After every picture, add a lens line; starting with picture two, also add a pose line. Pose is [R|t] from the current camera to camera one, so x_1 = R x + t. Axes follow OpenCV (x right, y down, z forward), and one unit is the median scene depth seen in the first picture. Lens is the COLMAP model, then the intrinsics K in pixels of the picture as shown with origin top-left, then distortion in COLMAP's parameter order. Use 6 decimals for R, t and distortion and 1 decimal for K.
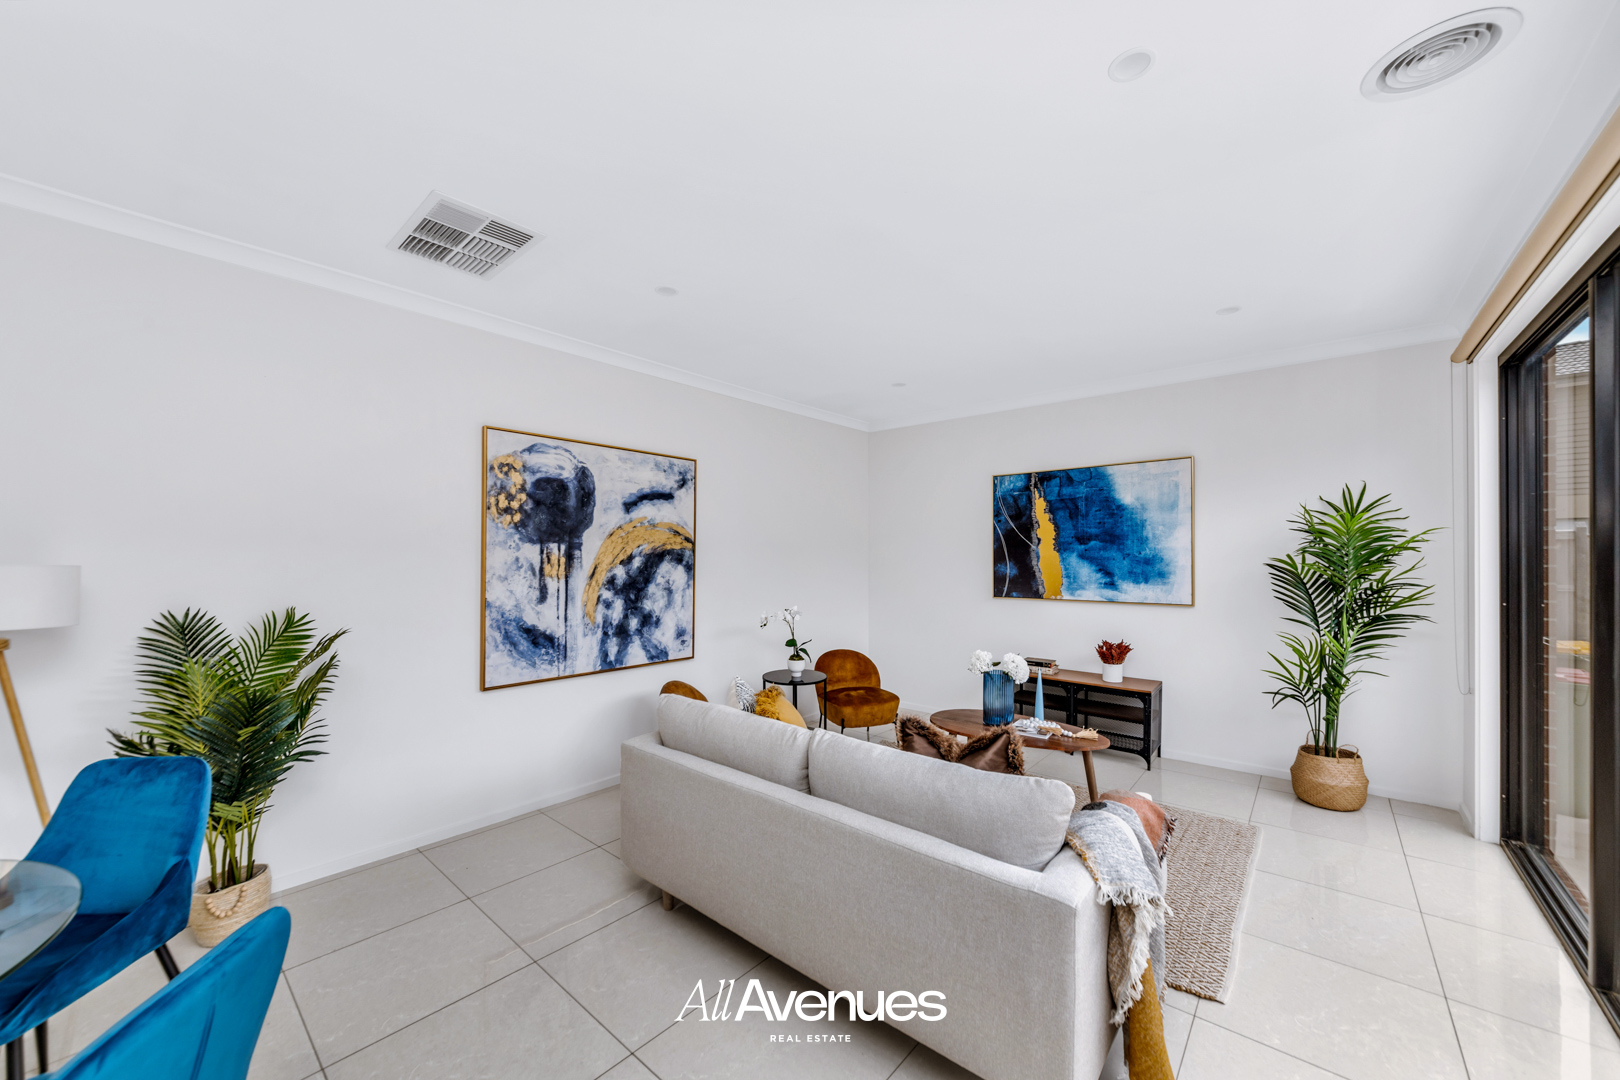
lens RADIAL K [[592.4, 0, 804.4], [0, 592.4, 521.6], [0, 0, 1]] dist [-0.001140, -0.000211]
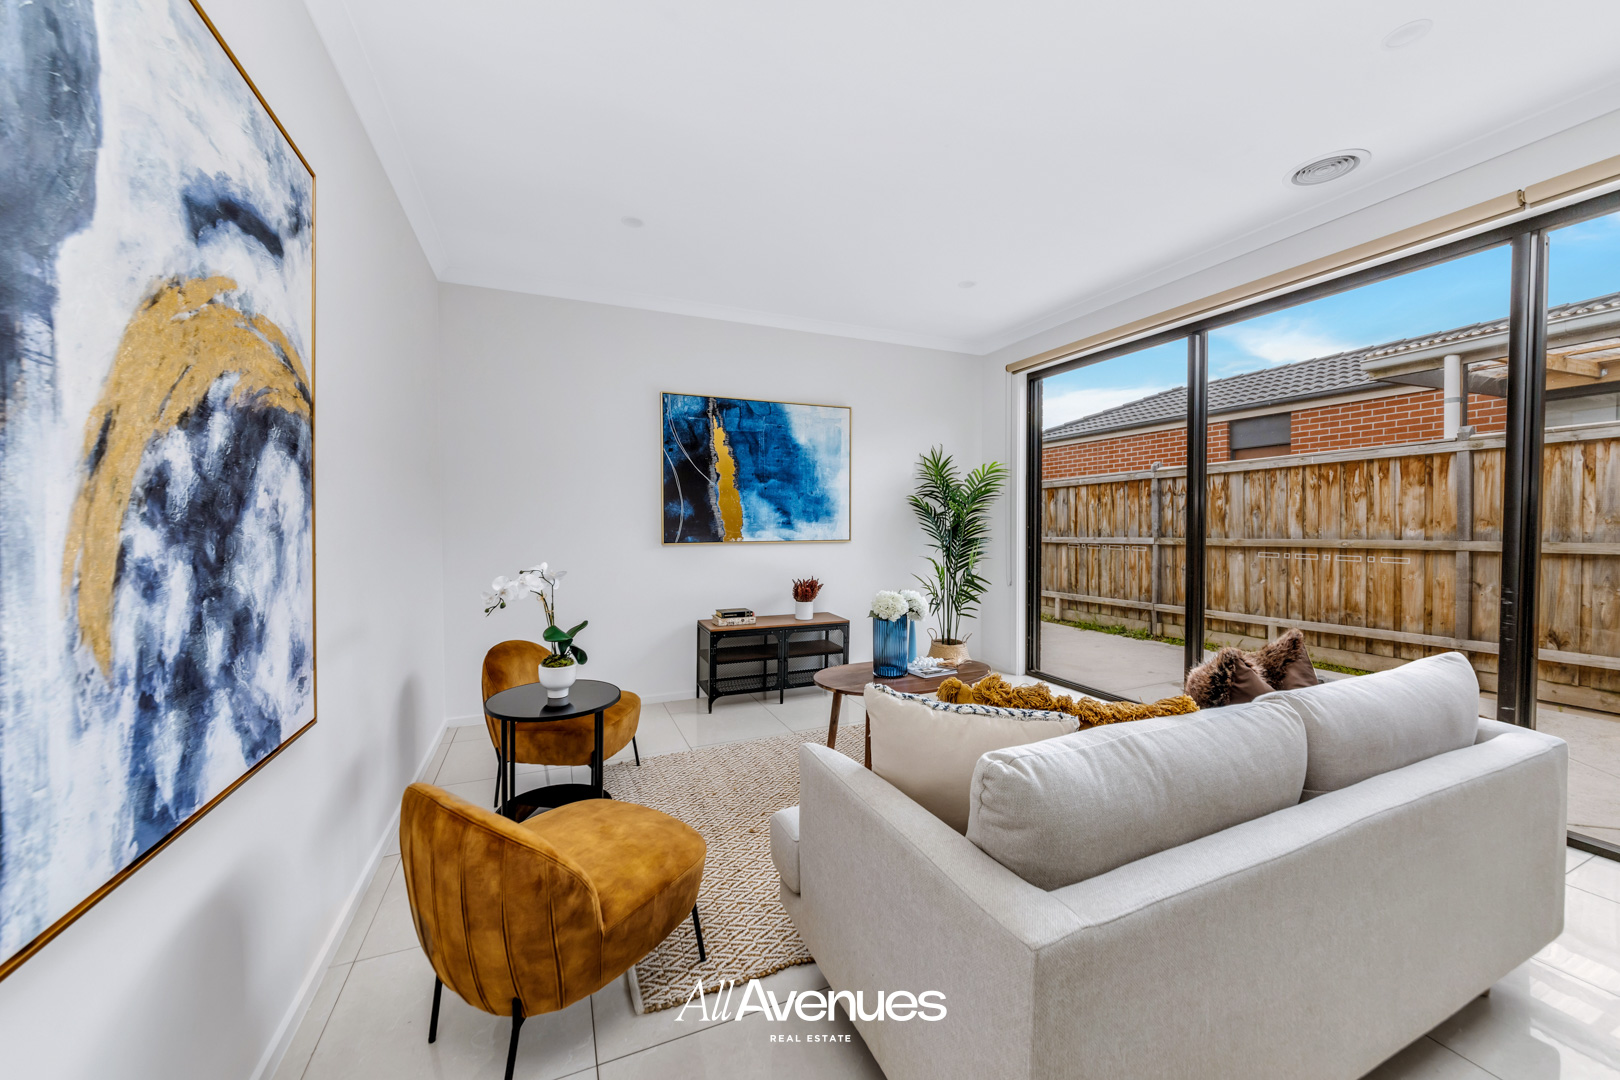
lens RADIAL K [[592.4, 0, 804.4], [0, 592.4, 521.6], [0, 0, 1]] dist [-0.001140, -0.000211]
pose [[0.434811, 0.003137, 0.900517, -0.373636], [-0.052022, 0.998411, 0.021640, 0.082271], [-0.899018, -0.056256, 0.434283, 0.563285]]
